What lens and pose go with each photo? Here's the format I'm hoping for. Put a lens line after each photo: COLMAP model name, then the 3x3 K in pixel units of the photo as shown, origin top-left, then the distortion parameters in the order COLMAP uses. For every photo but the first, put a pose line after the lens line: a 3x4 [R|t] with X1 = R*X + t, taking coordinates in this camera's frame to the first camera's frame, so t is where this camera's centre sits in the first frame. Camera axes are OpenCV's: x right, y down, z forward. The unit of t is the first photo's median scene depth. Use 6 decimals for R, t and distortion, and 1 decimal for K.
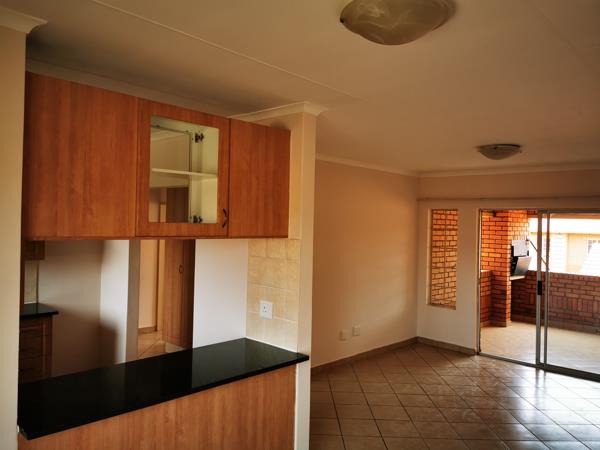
lens RADIAL K [[474.8, 0, 300.0], [0, 474.8, 224.5], [0, 0, 1]] dist [0.029581, -0.043532]
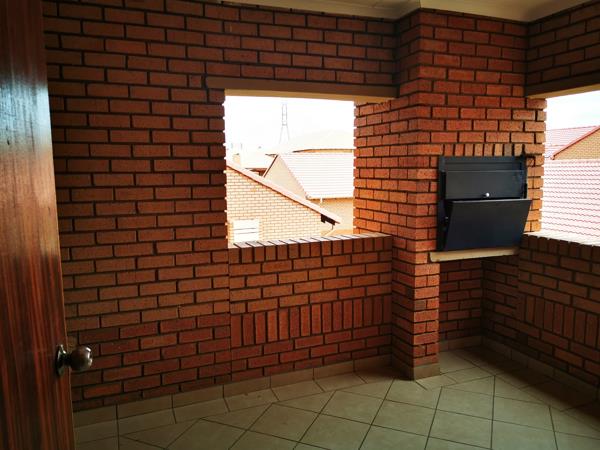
lens RADIAL K [[474.8, 0, 300.1], [0, 474.8, 224.6], [0, 0, 1]] dist [0.029581, -0.043532]
pose [[0.911099, 0.011959, -0.412013, 0.498172], [0.032899, 0.994280, 0.101609, 0.044814], [0.410872, -0.106130, 0.905495, 0.611138]]
